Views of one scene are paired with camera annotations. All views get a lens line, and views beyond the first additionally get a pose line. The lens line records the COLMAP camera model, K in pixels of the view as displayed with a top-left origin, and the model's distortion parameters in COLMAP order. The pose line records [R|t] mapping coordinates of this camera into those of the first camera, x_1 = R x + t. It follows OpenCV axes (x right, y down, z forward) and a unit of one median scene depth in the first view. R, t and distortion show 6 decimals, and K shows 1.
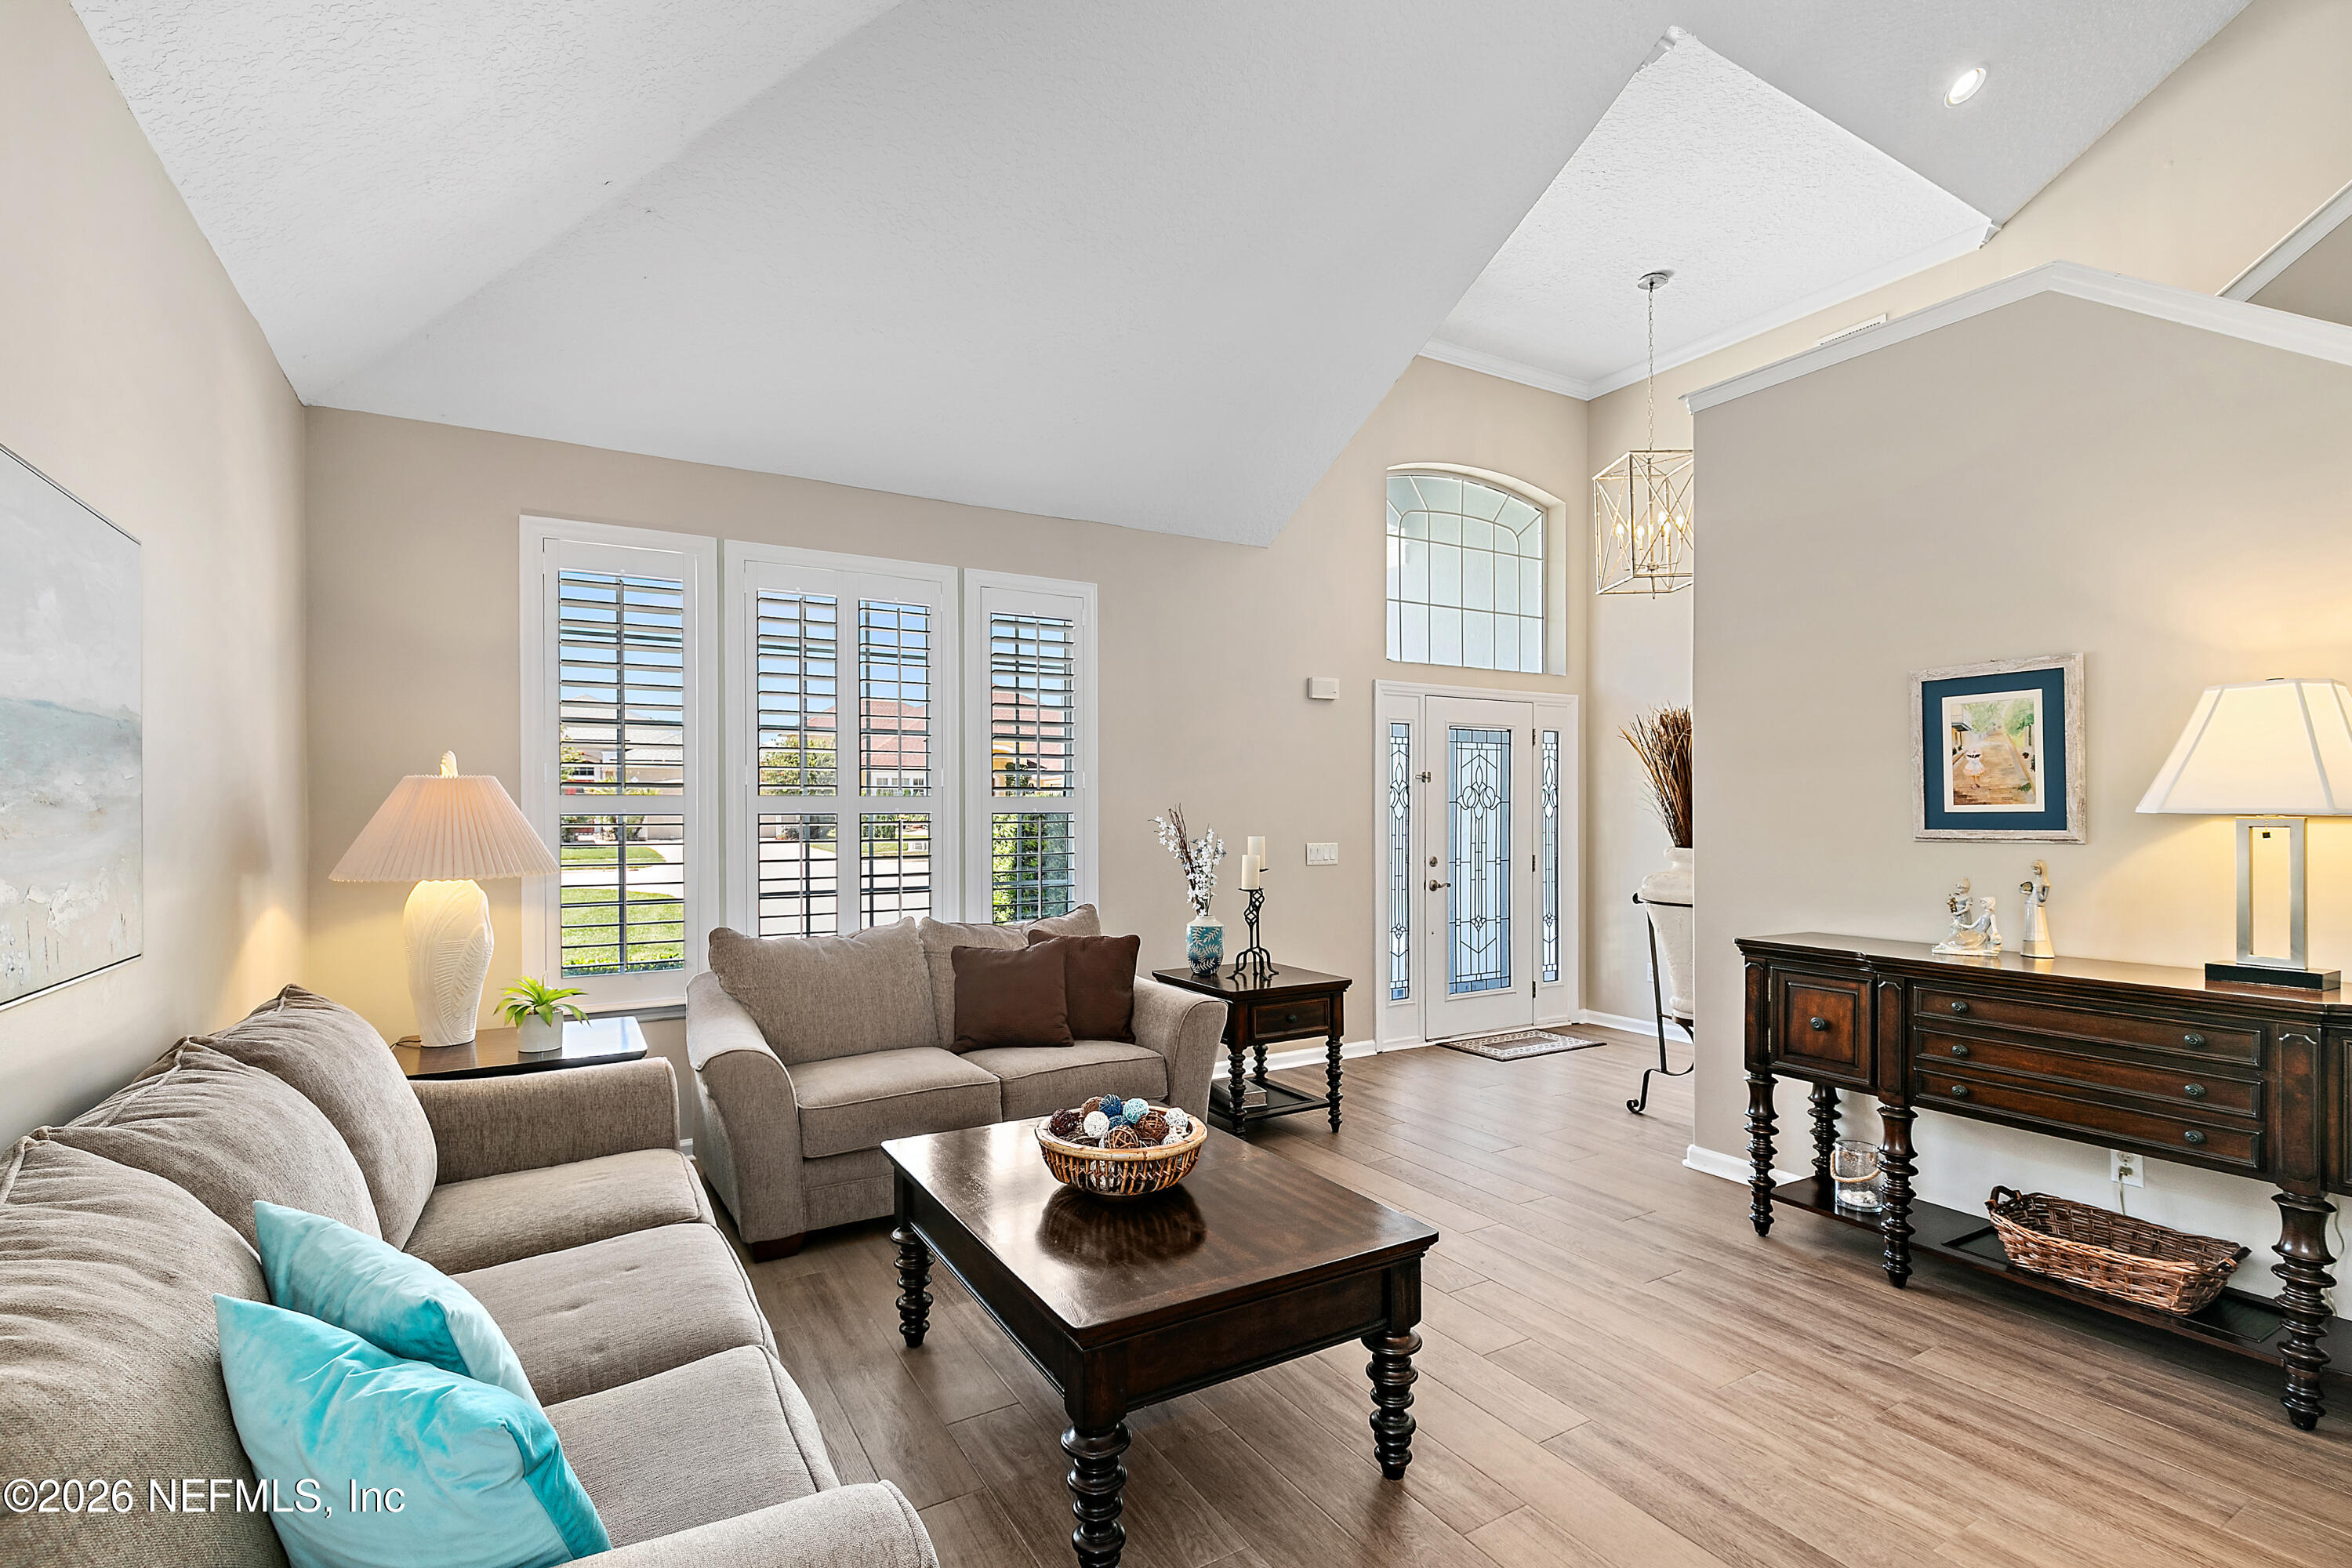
lens RADIAL K [[1069.1, 0, 1158.9], [0, 1069.1, 803.6], [0, 0, 1]] dist [0.005038, -0.000973]
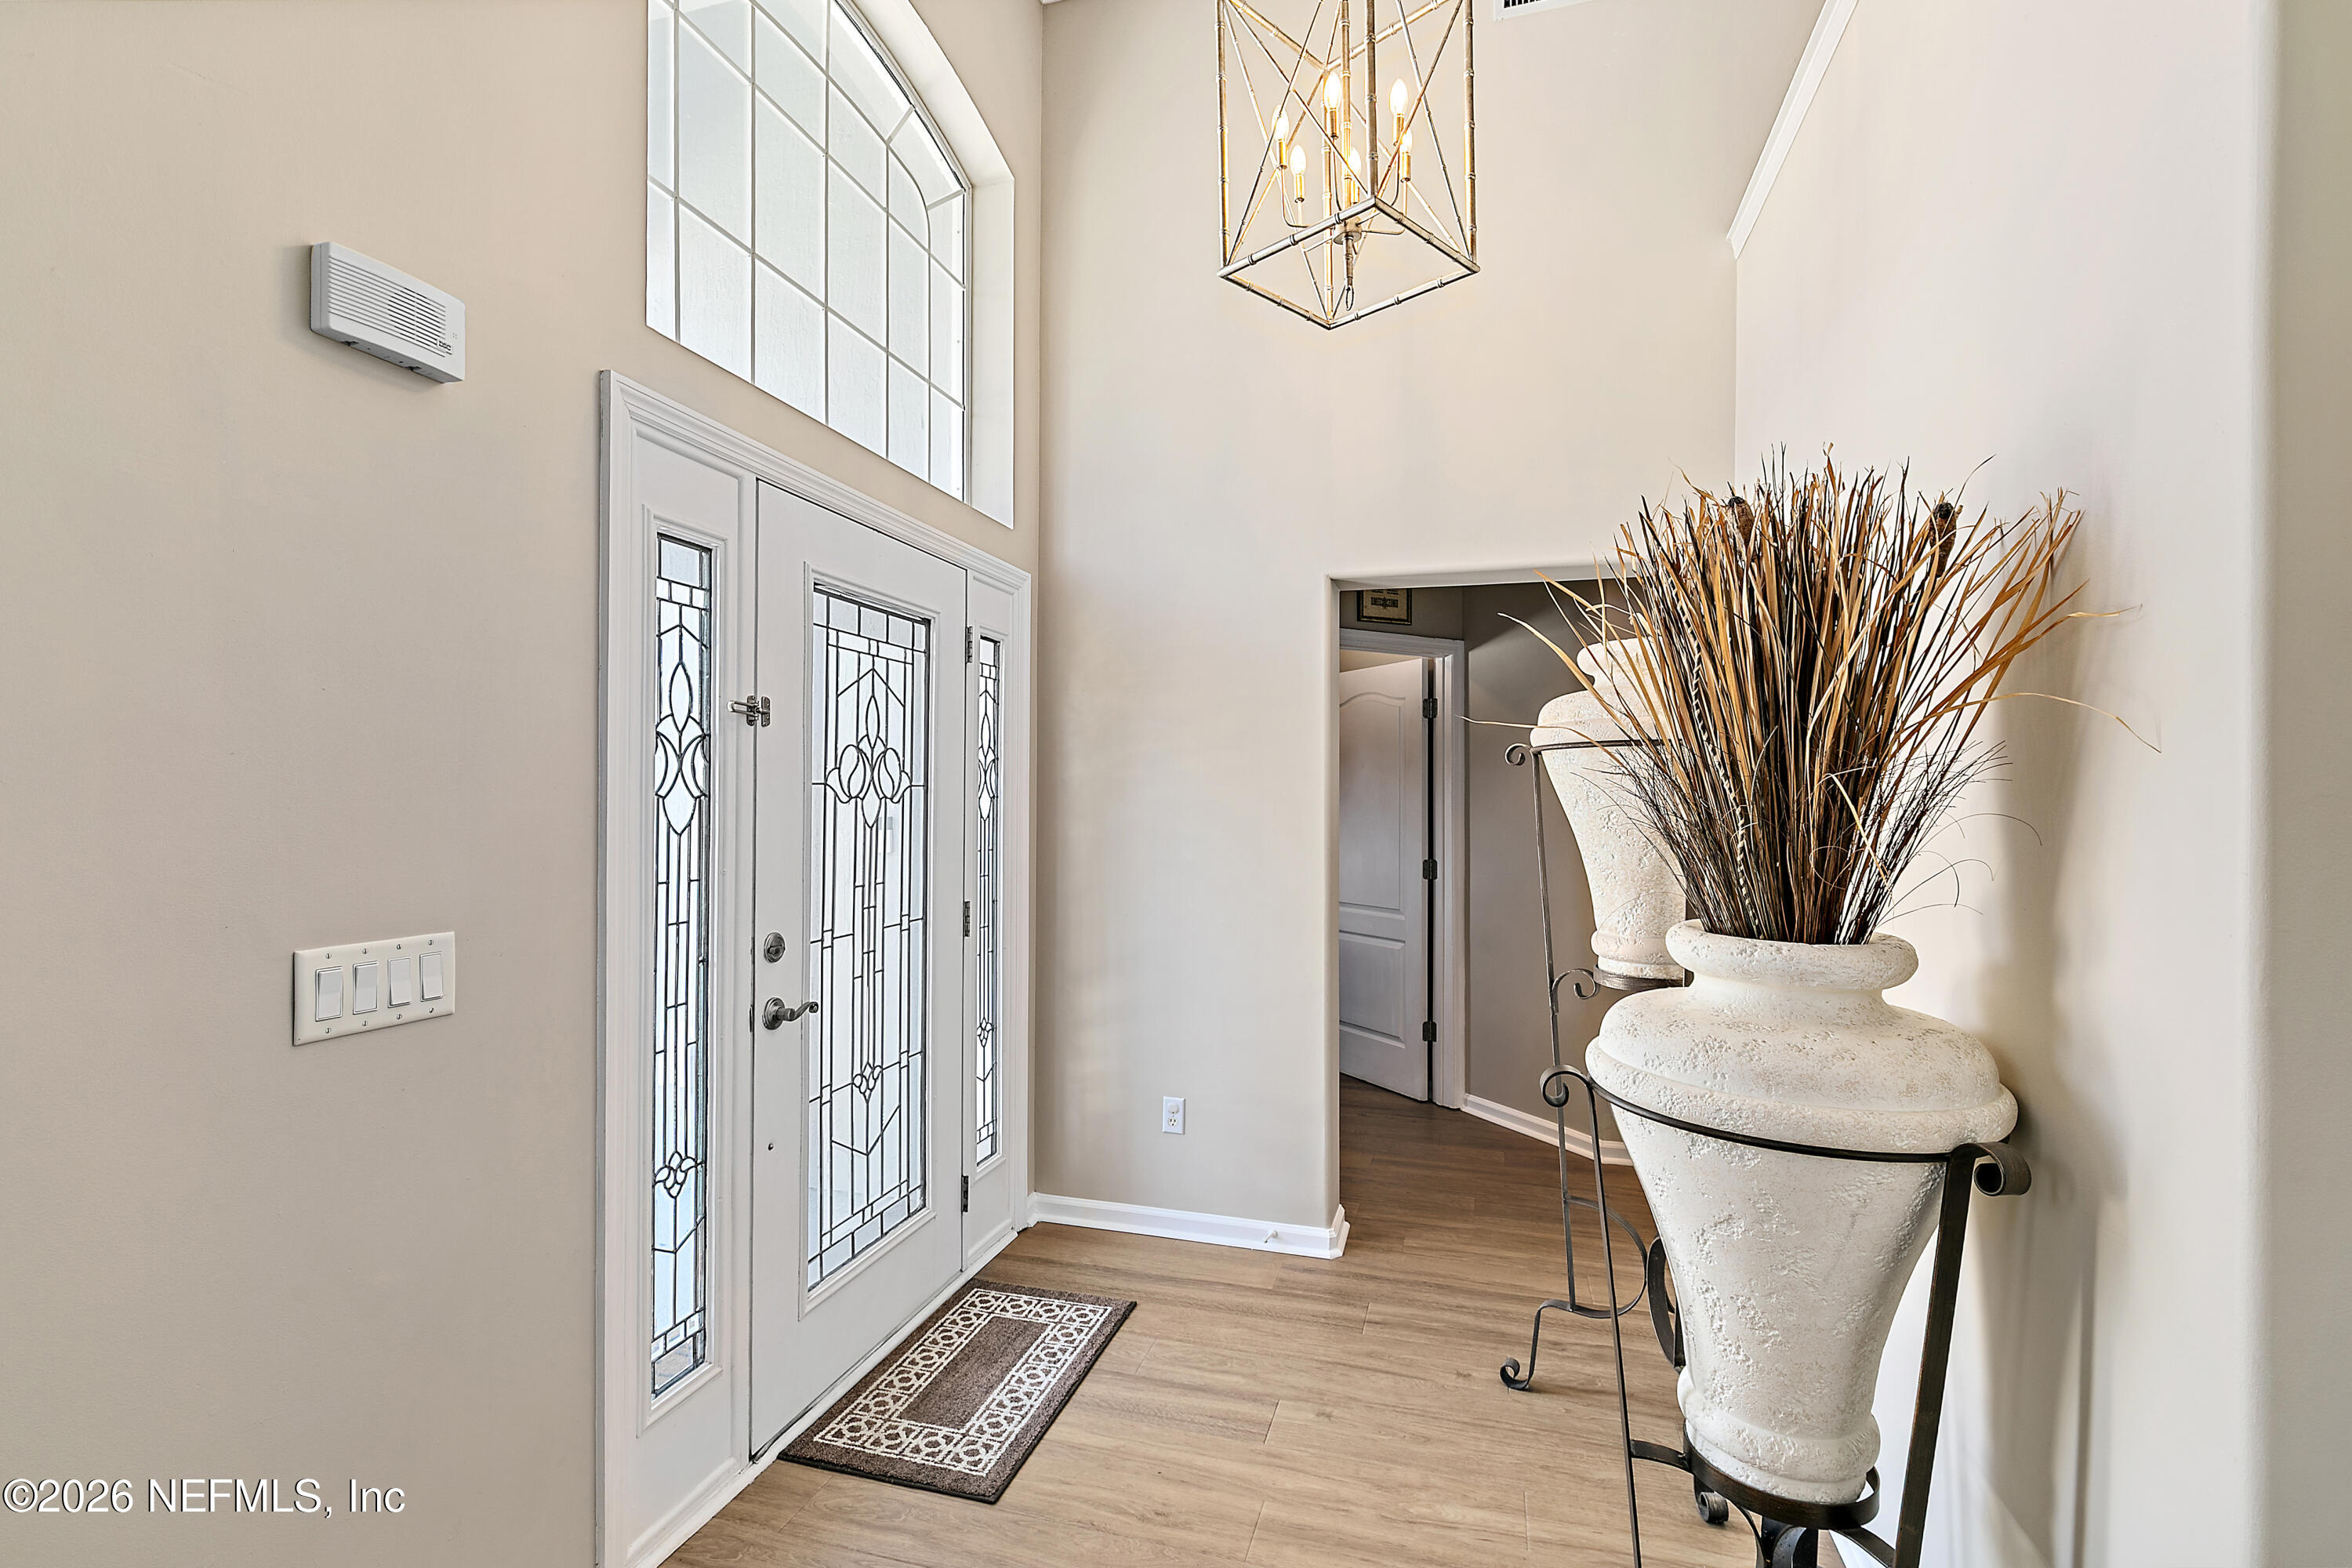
lens RADIAL K [[1069.1, 0, 1175.8], [0, 1069.1, 796.0], [0, 0, 1]] dist [0.005038, -0.000973]
pose [[0.733216, 0.005314, 0.679975, 0.110721], [-0.009230, 0.999955, 0.002138, 0.001146], [-0.679933, -0.007844, 0.733232, 0.644272]]
